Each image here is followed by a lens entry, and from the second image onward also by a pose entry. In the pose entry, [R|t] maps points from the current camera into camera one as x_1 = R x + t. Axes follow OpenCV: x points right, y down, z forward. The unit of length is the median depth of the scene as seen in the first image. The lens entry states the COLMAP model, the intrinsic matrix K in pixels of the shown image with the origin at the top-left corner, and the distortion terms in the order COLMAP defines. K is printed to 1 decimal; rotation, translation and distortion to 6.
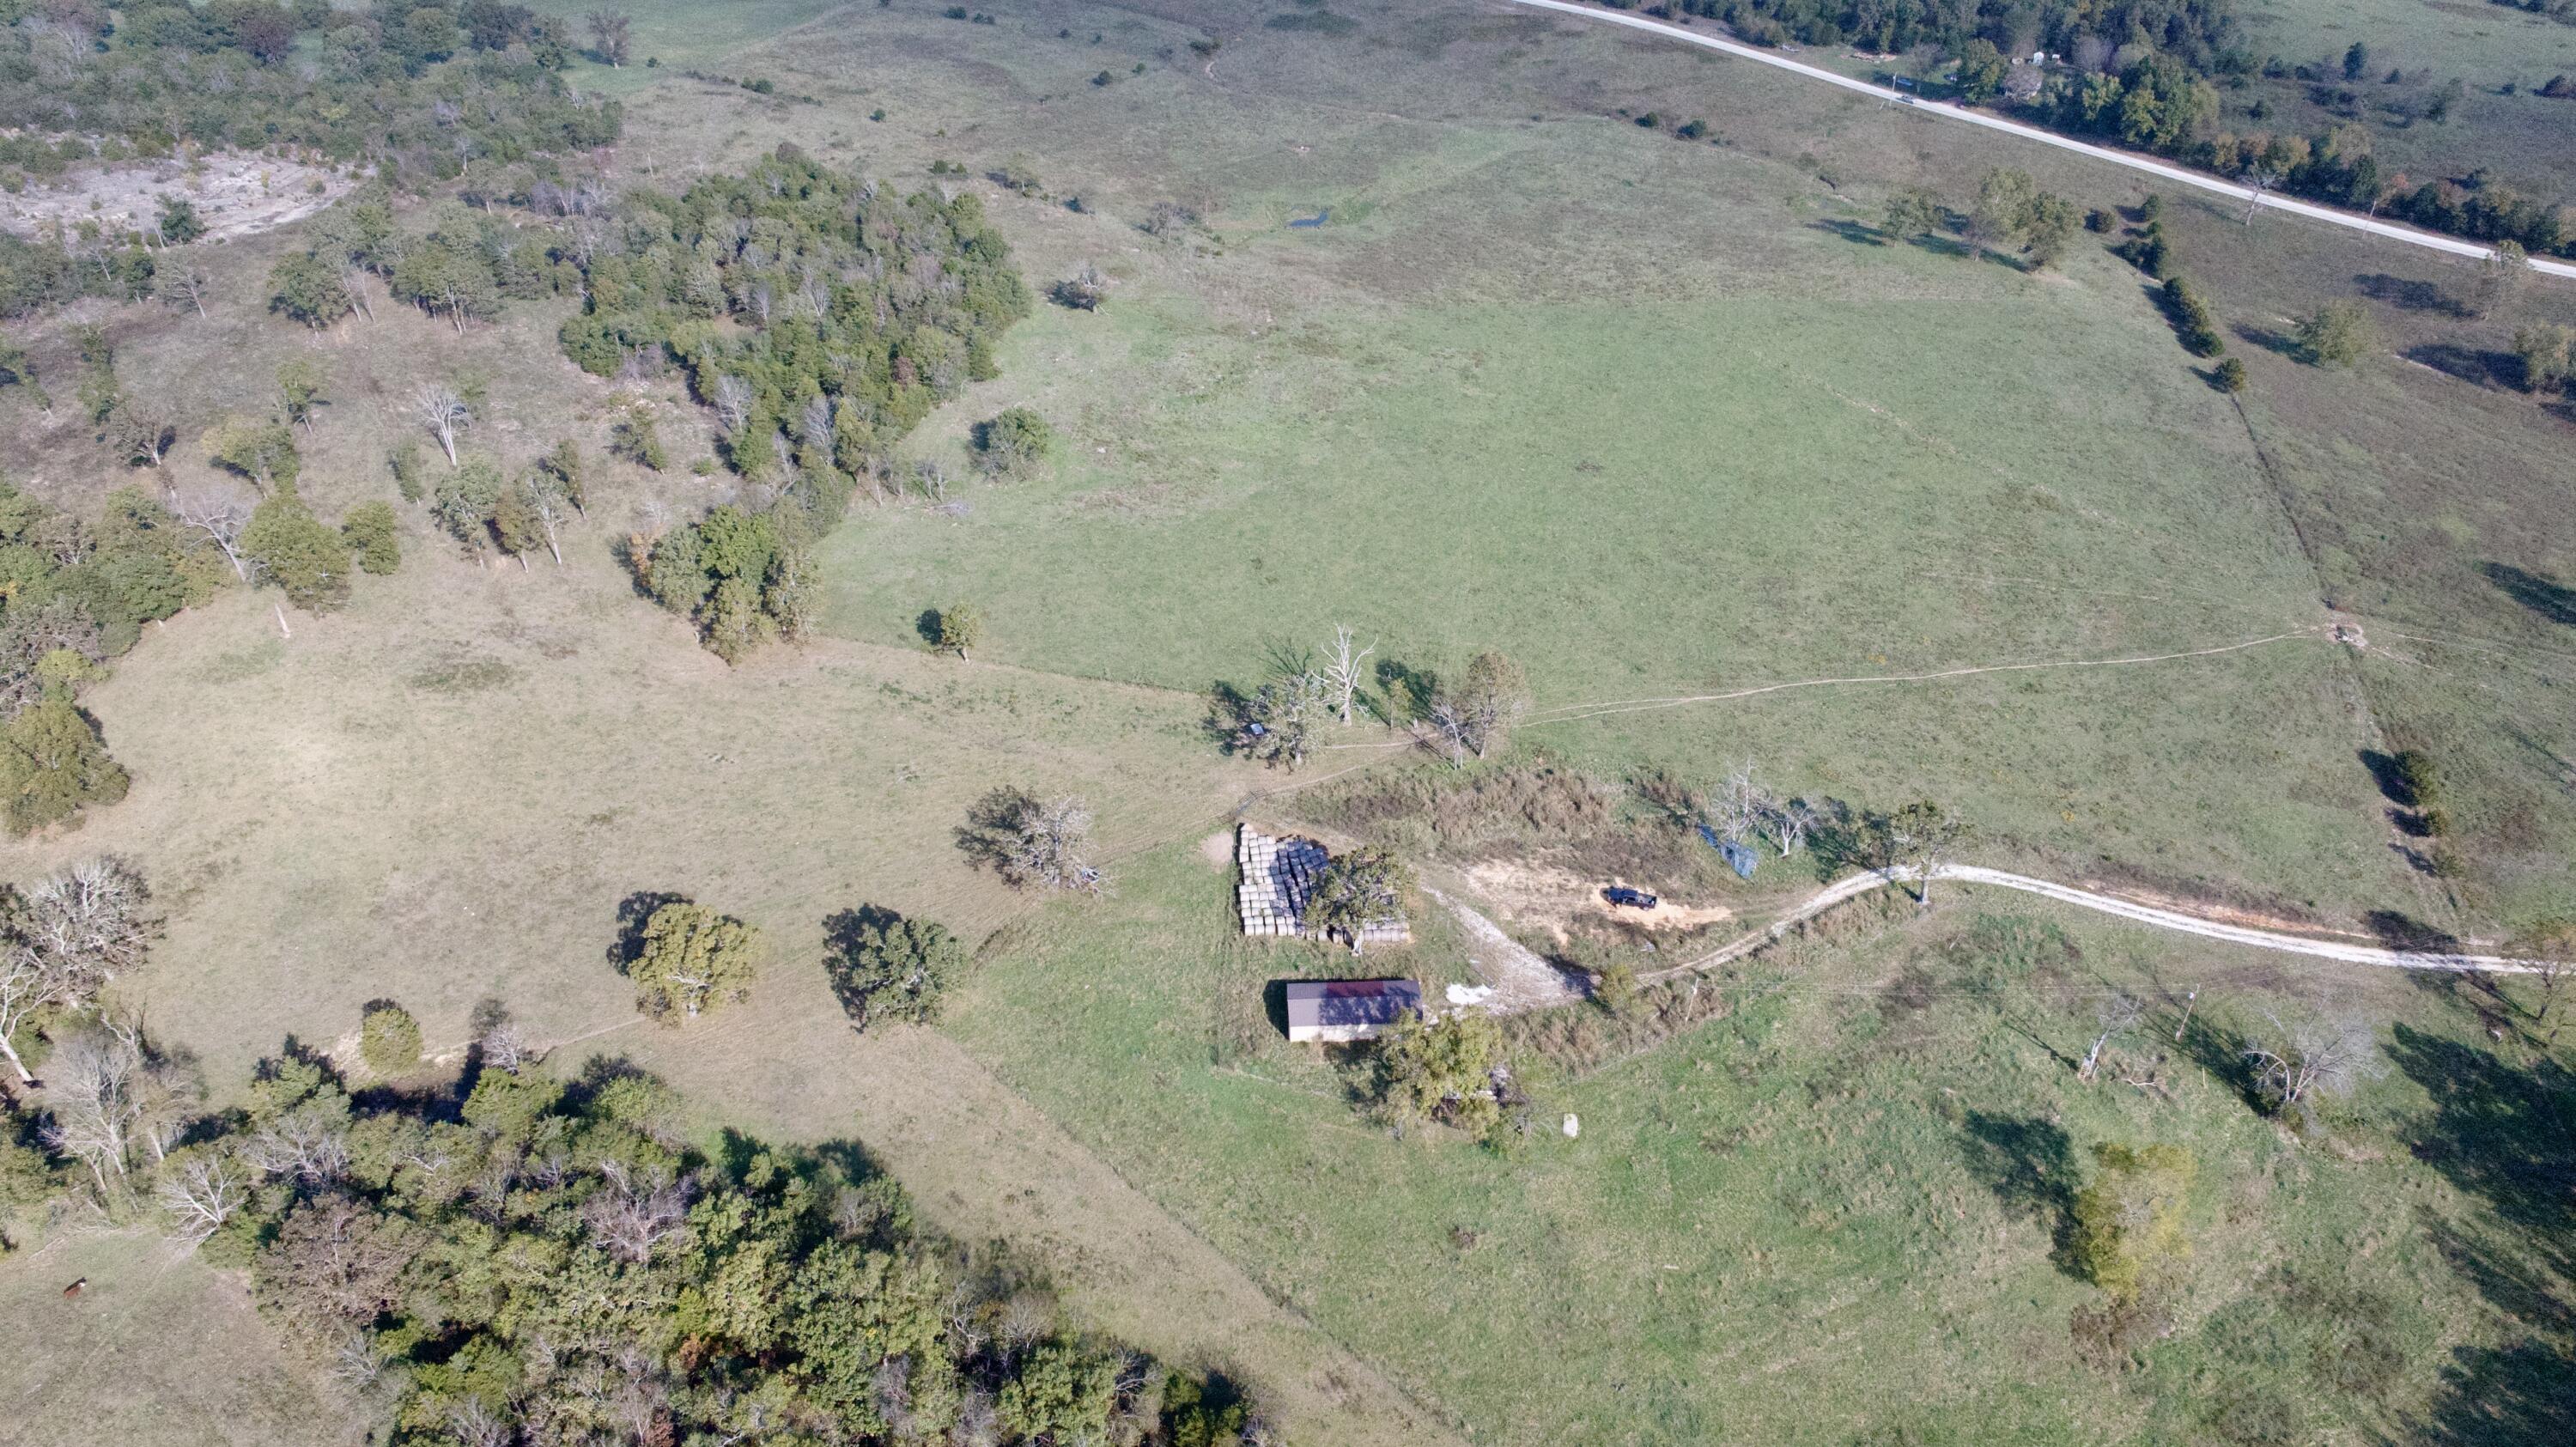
lens RADIAL K [[1752.6, 0, 1288.0], [0, 1752.6, 723.5], [0, 0, 1]] dist [-0.056439, 0.040306]
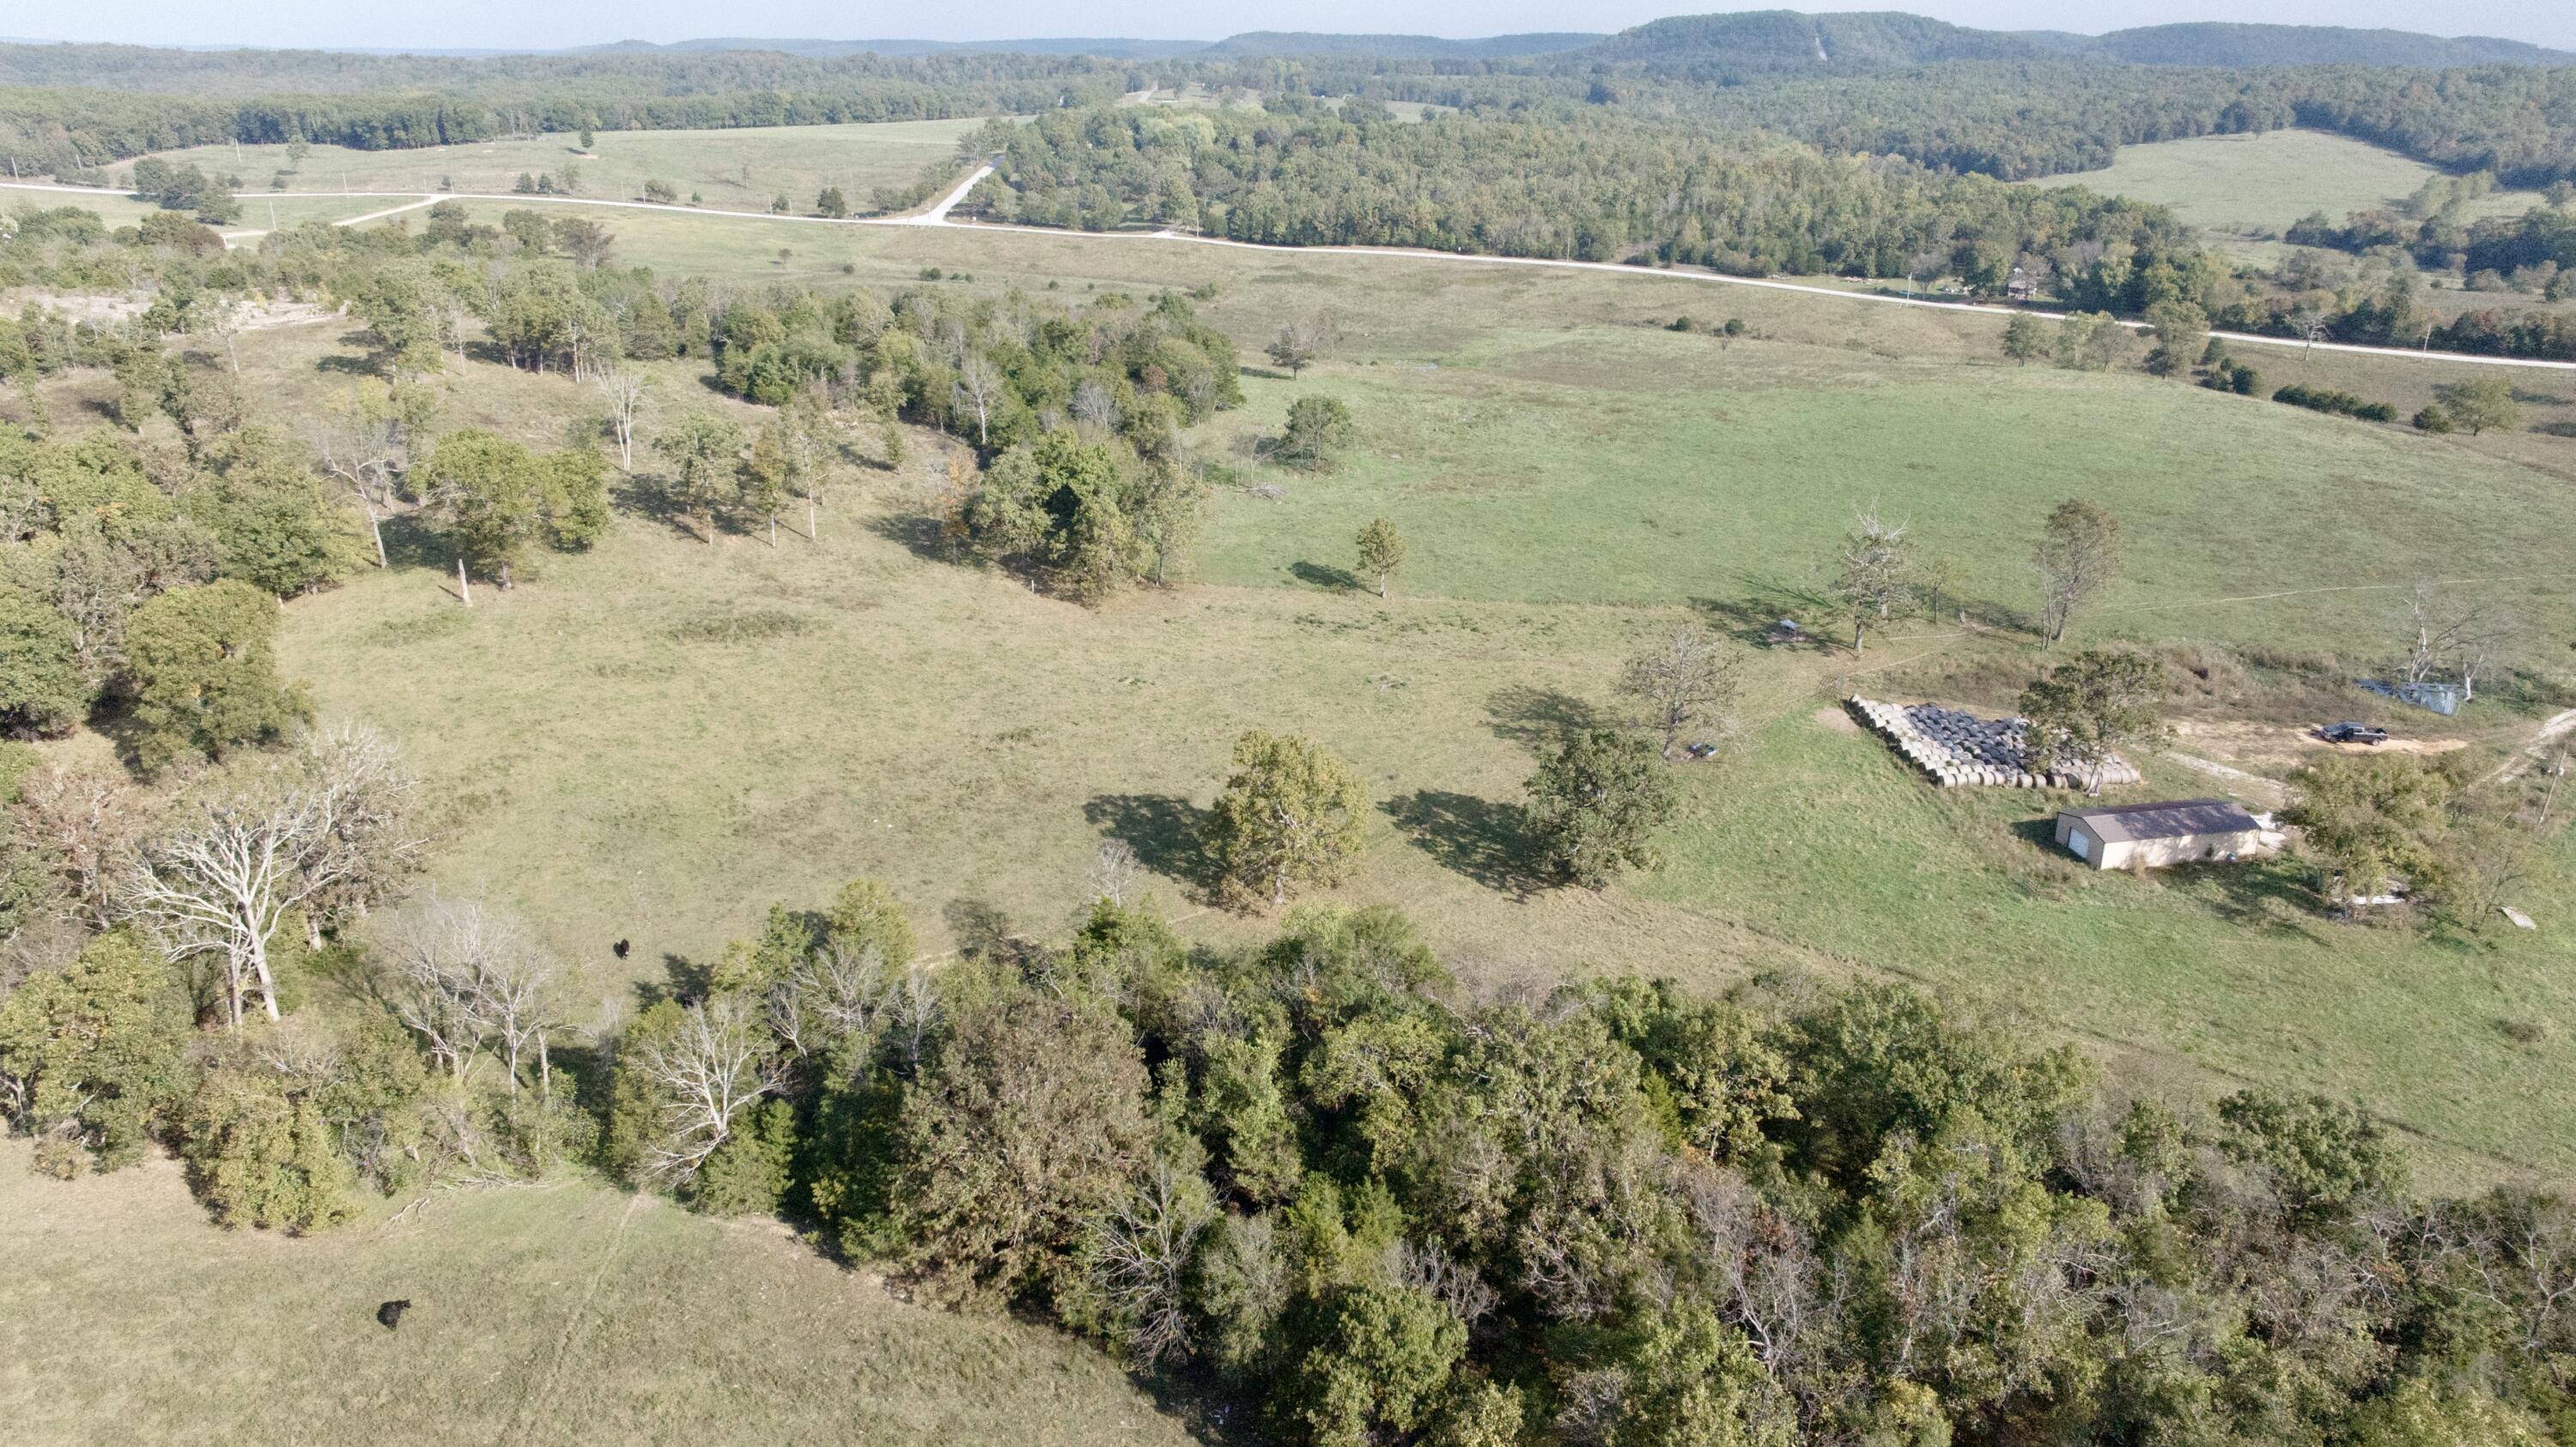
lens RADIAL K [[1752.6, 0, 1288.0], [0, 1752.6, 723.5], [0, 0, 1]] dist [-0.056439, 0.040306]
pose [[0.985977, -0.042394, 0.161404, -0.415024], [0.084057, 0.961703, -0.260888, 0.259895], [-0.144163, 0.270797, 0.951781, 0.296015]]
